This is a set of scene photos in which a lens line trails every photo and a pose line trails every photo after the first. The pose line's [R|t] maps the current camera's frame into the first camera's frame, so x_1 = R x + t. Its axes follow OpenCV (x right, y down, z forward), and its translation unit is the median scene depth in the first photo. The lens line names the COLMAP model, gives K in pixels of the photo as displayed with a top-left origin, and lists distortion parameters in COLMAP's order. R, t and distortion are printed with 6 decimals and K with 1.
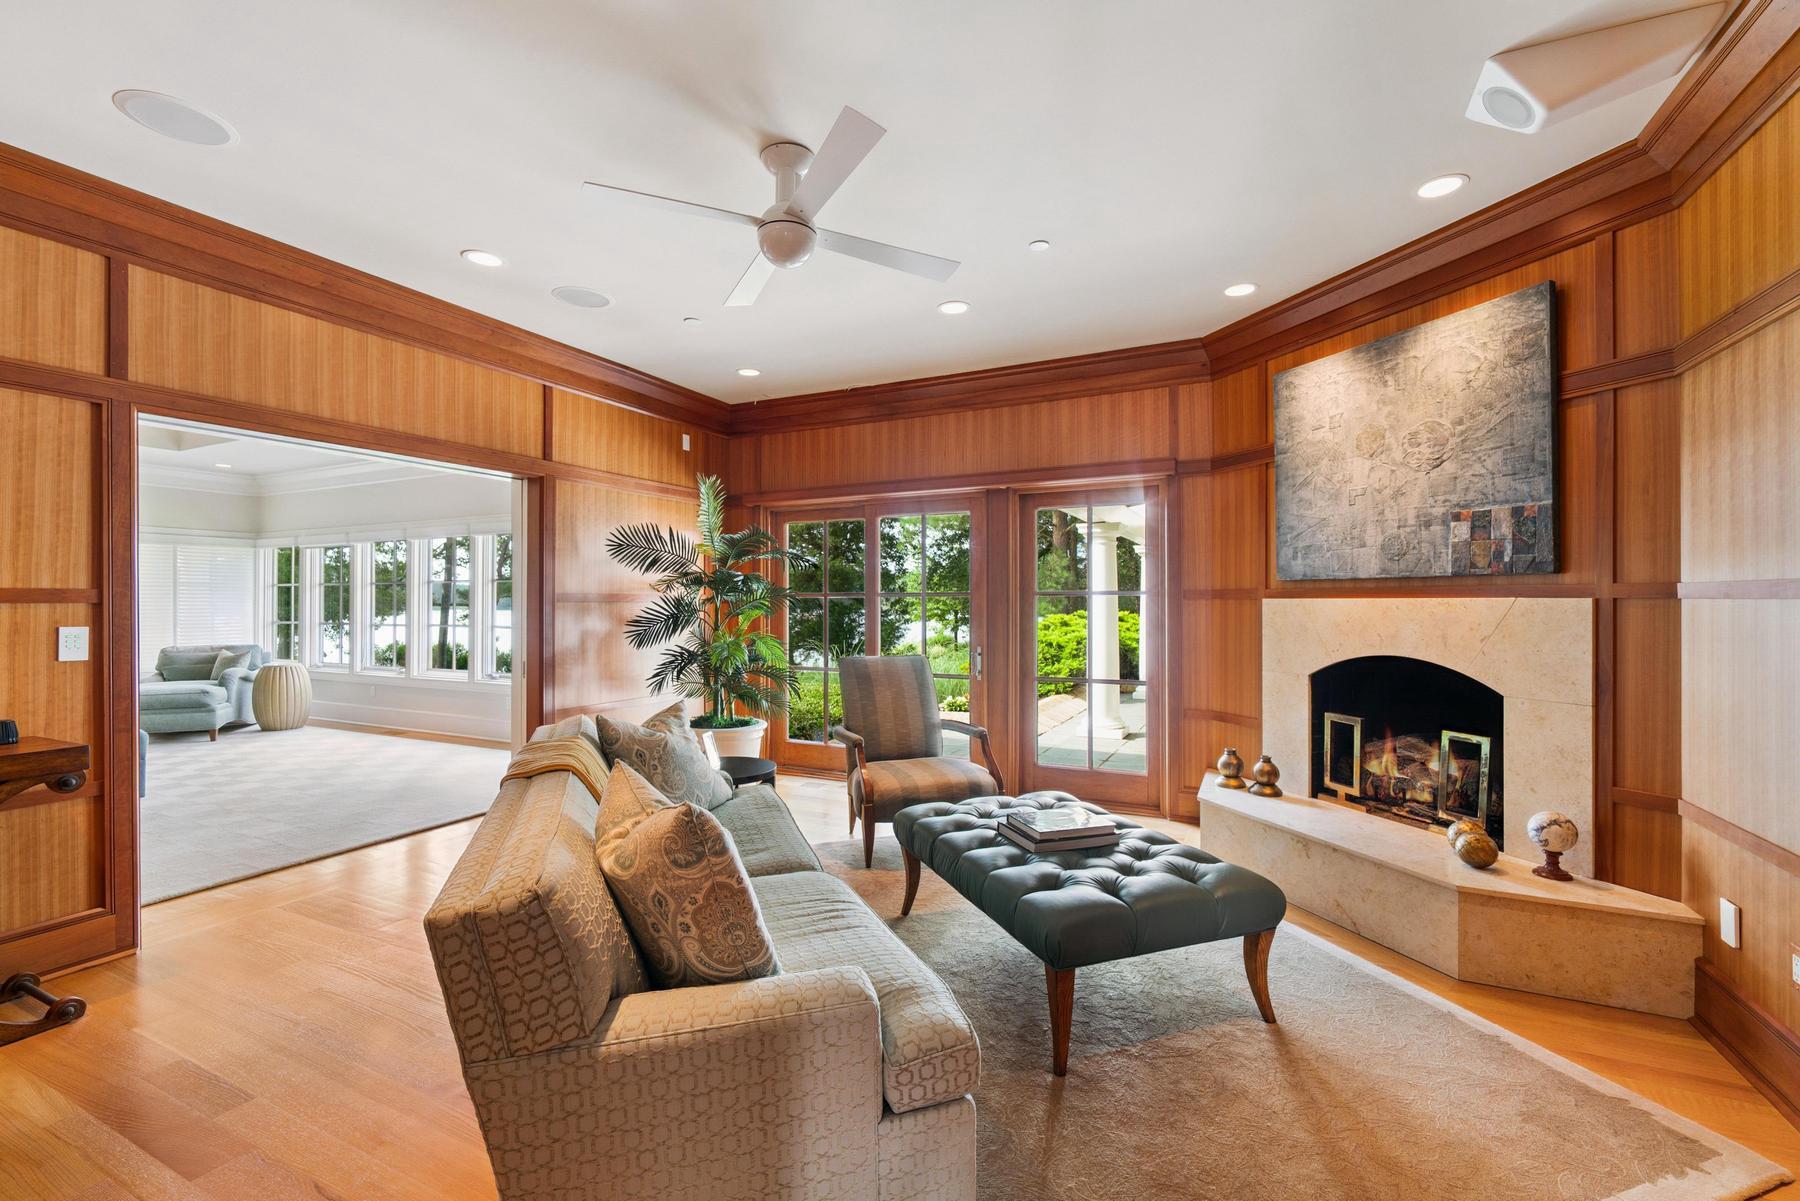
lens RADIAL K [[781.1, 0, 891.1], [0, 781.1, 602.9], [0, 0, 1]] dist [-0.001820, 0.000185]
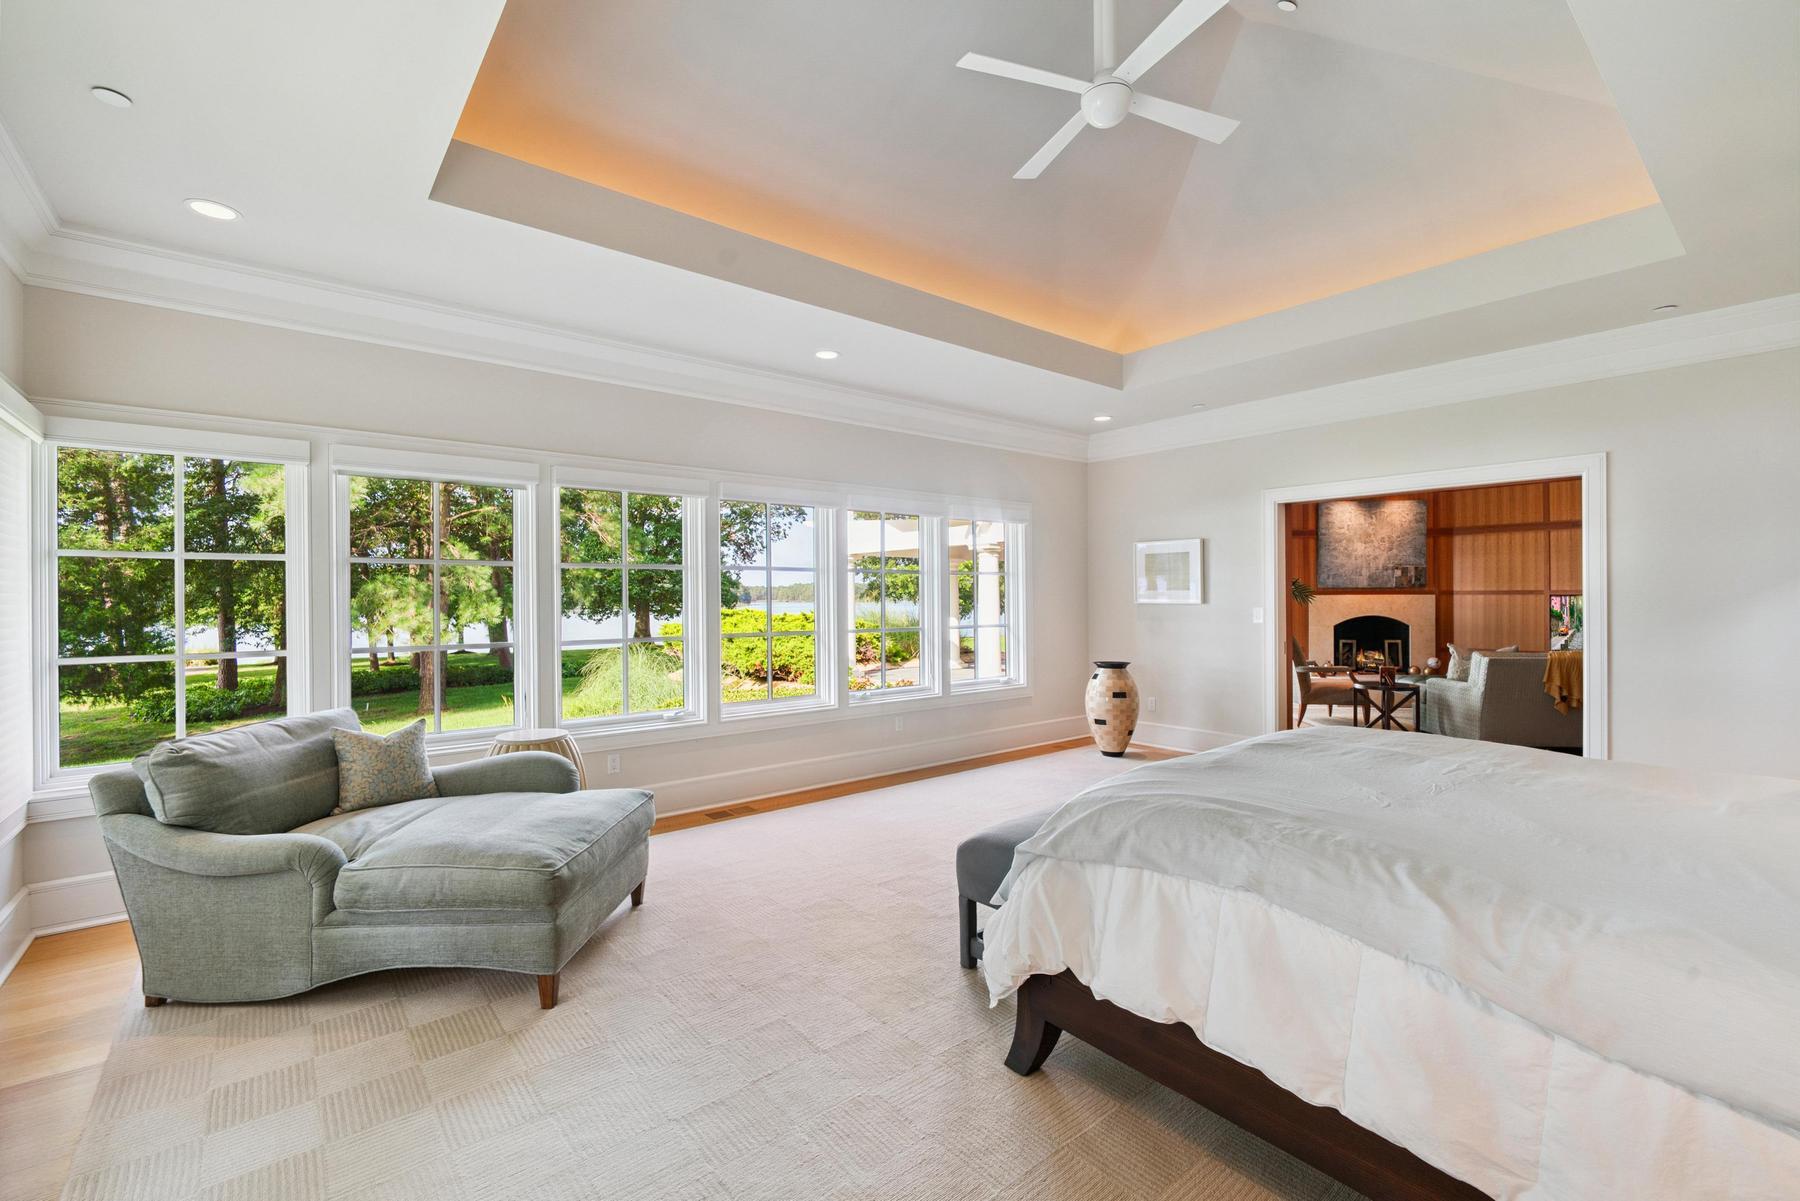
lens RADIAL K [[781.1, 0, 891.1], [0, 781.1, 602.9], [0, 0, 1]] dist [-0.001820, 0.000185]
pose [[0.403288, -0.007890, 0.915039, -2.618375], [0.007263, 0.999959, 0.005421, -0.005866], [-0.915044, 0.004459, 0.403329, 1.456123]]
